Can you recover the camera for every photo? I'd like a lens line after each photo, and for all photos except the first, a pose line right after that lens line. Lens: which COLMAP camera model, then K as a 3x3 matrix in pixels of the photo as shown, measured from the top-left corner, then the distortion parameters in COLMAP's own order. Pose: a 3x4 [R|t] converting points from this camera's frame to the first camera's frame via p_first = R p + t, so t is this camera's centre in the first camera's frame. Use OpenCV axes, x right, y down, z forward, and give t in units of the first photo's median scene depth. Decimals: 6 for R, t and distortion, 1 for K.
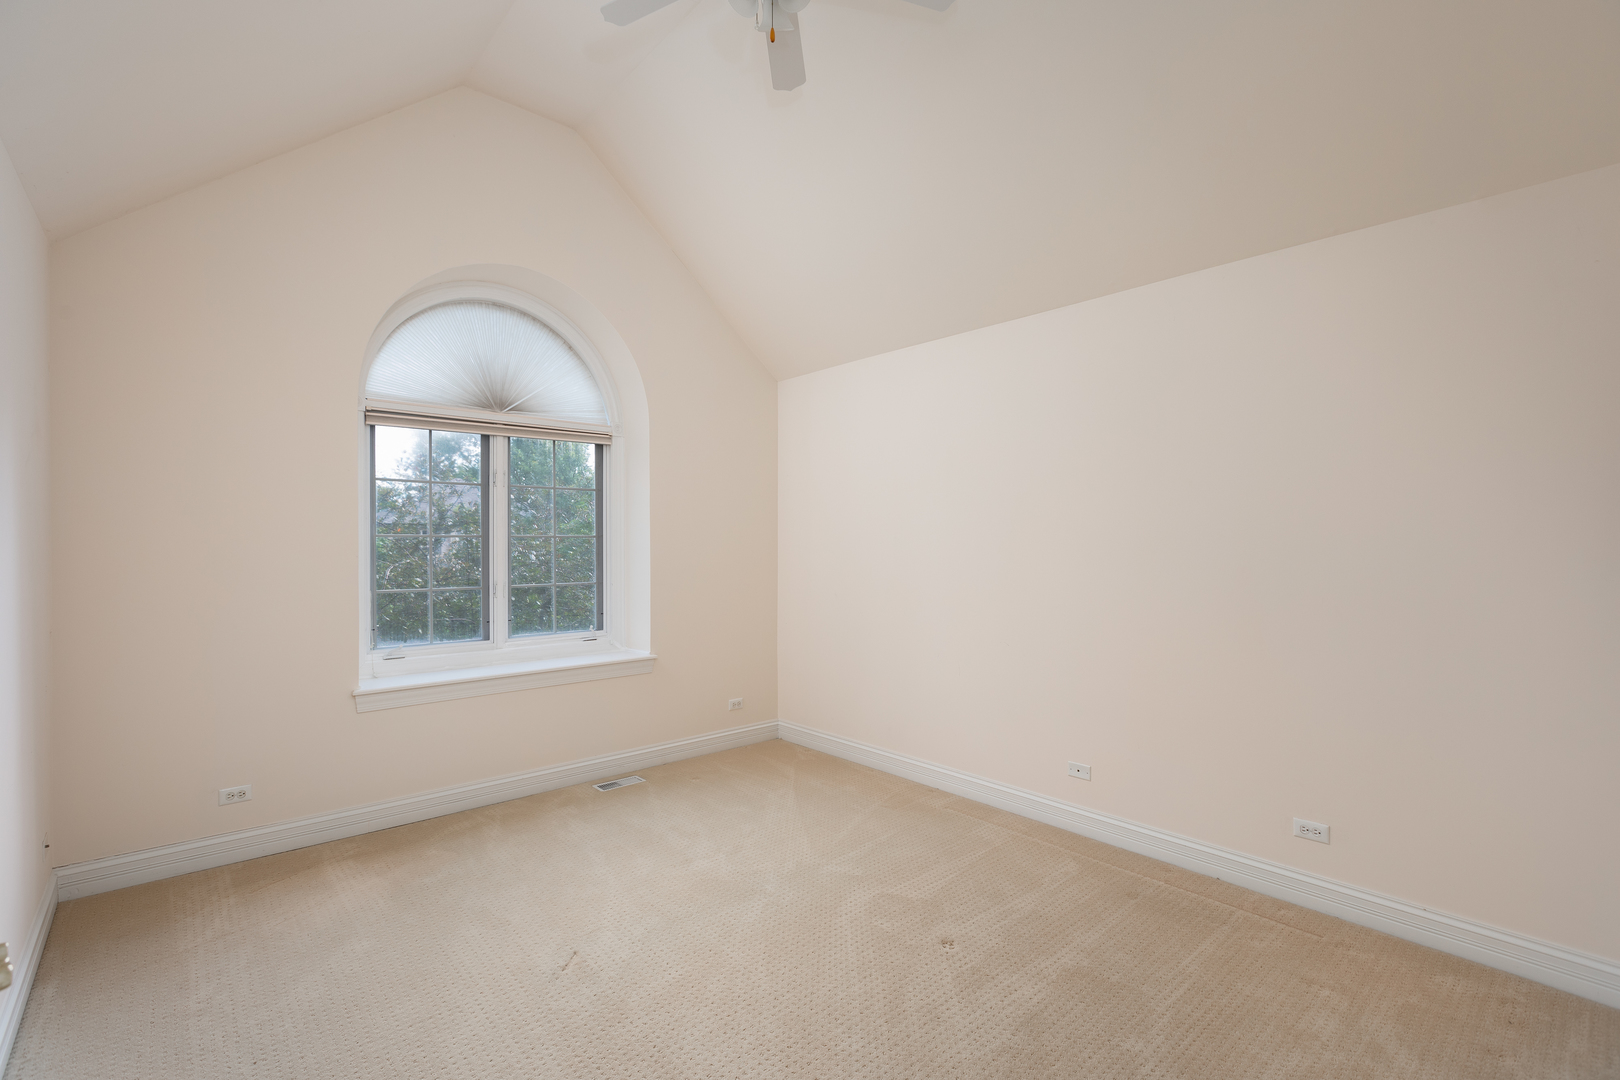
lens RADIAL K [[720.3, 0, 805.7], [0, 720.3, 555.3], [0, 0, 1]] dist [0.000711, 0.000066]
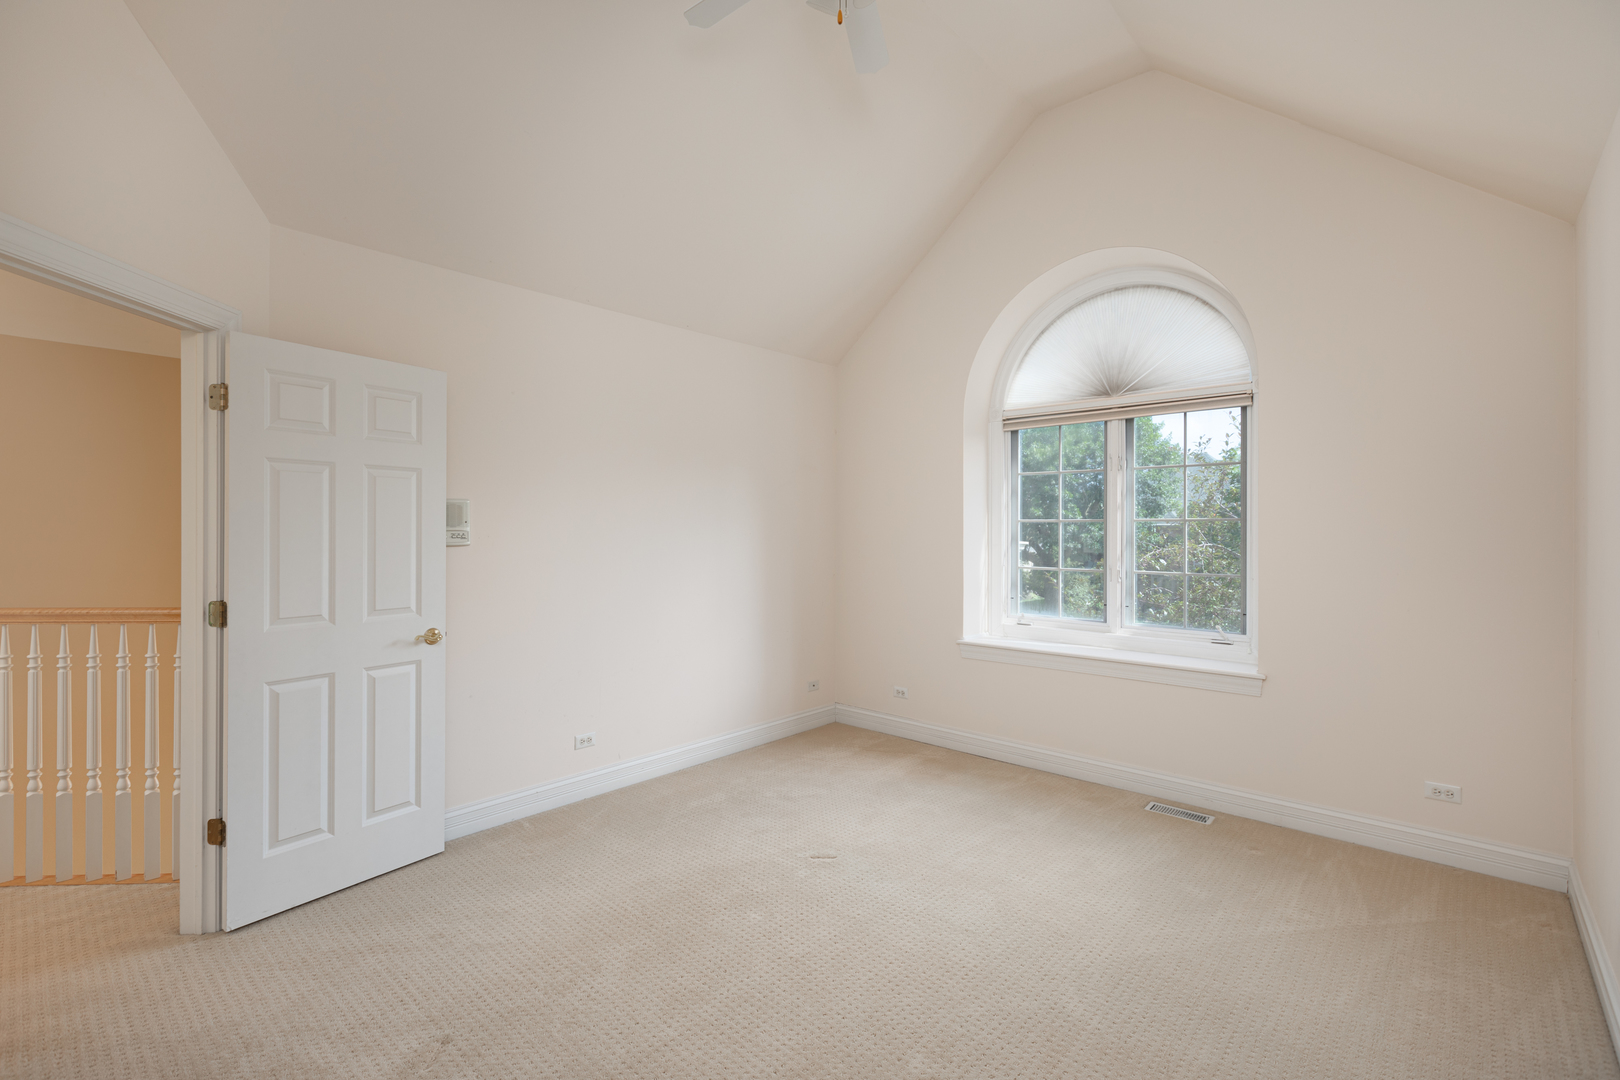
lens RADIAL K [[720.3, 0, 800.9], [0, 720.3, 530.6], [0, 0, 1]] dist [0.000711, 0.000066]
pose [[0.114687, 0.003285, -0.993396, 0.498413], [-0.015051, 0.999886, 0.001569, -0.007284], [0.993288, 0.014771, 0.114723, 0.437556]]
